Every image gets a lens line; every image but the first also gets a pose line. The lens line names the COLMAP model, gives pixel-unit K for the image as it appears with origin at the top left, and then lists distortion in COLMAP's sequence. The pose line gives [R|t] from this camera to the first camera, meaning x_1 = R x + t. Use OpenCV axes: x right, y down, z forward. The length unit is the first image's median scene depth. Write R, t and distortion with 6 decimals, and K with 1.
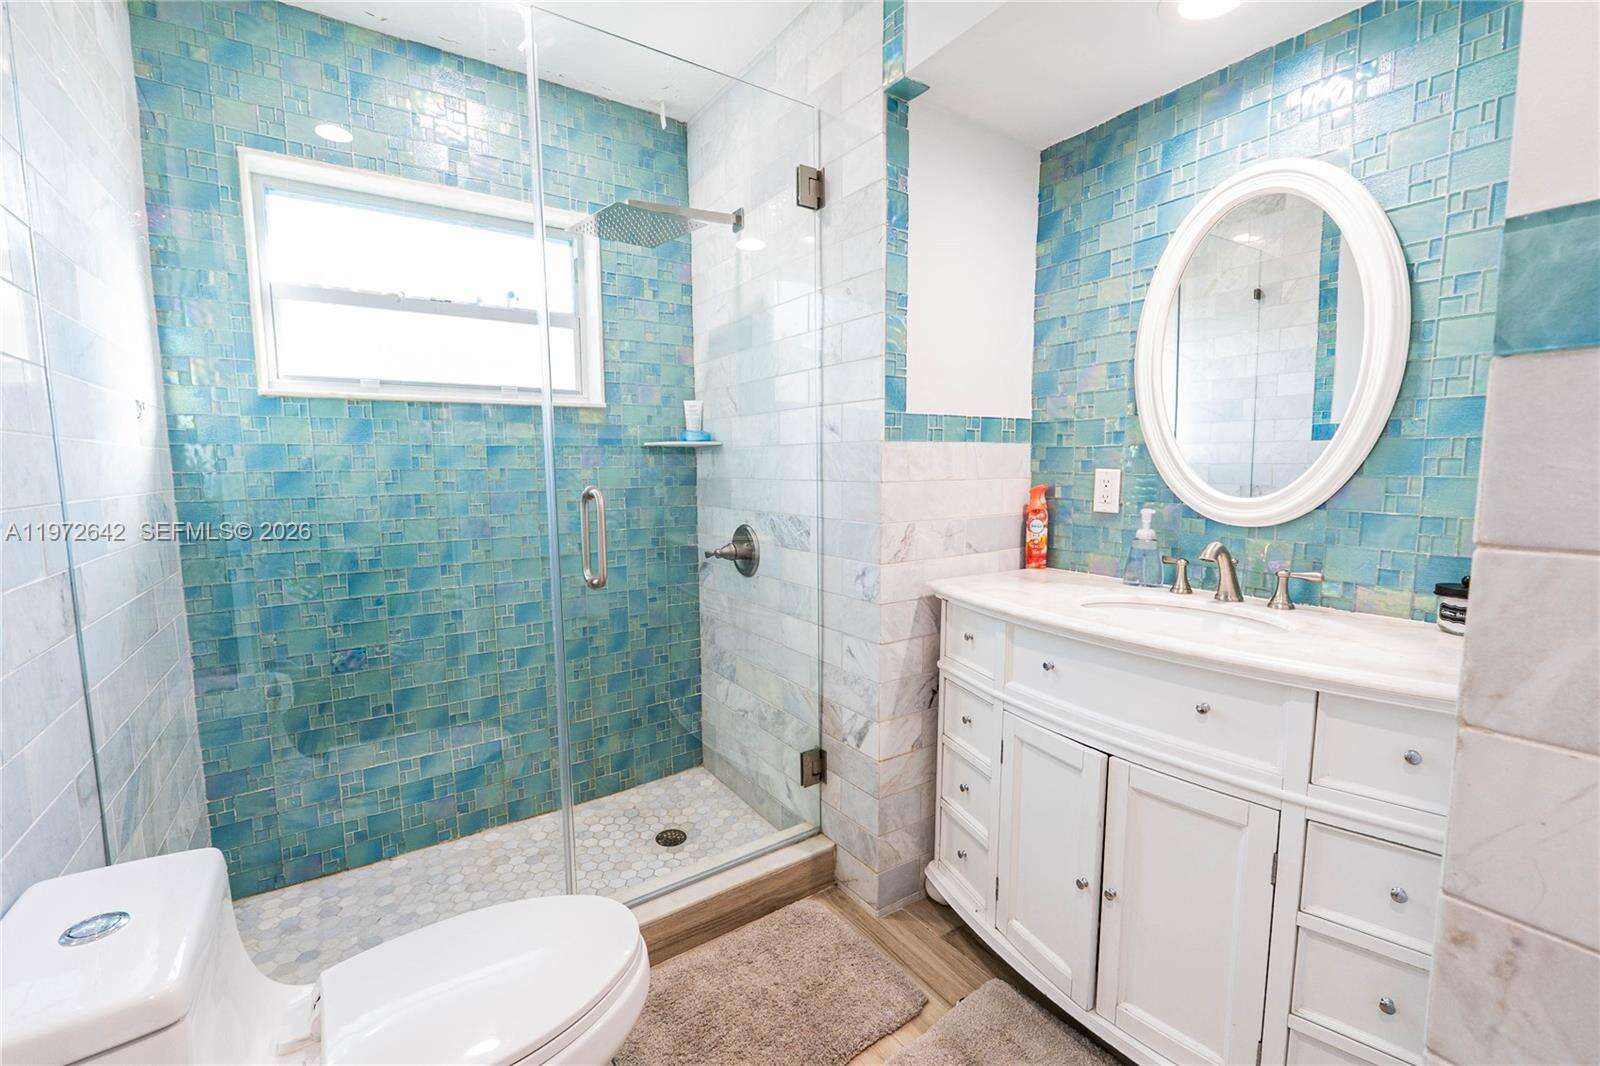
lens RADIAL K [[669.6, 0, 801.8], [0, 669.6, 534.0], [0, 0, 1]] dist [-0.008450, -0.000566]
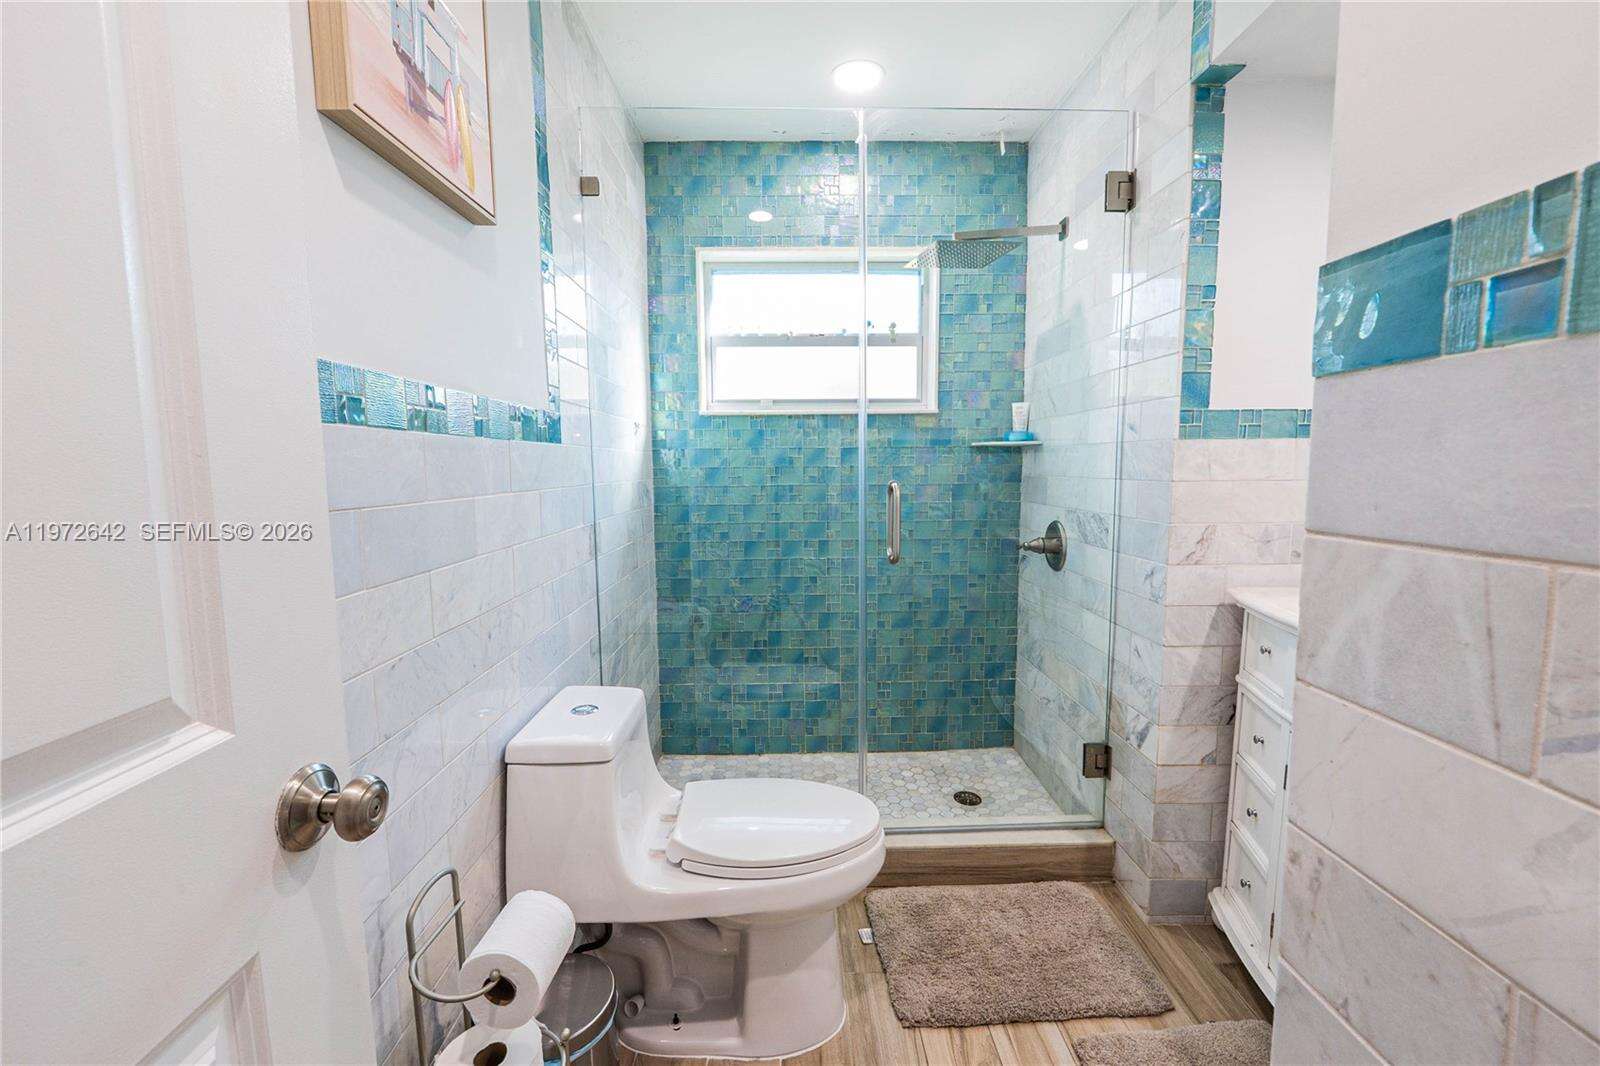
lens RADIAL K [[669.6, 0, 800.1], [0, 669.6, 535.4], [0, 0, 1]] dist [-0.008450, -0.000566]
pose [[0.836356, 0.059422, -0.544956, 0.180828], [-0.056351, 0.998161, 0.022356, 0.009818], [0.545282, 0.012012, 0.838166, -0.107803]]
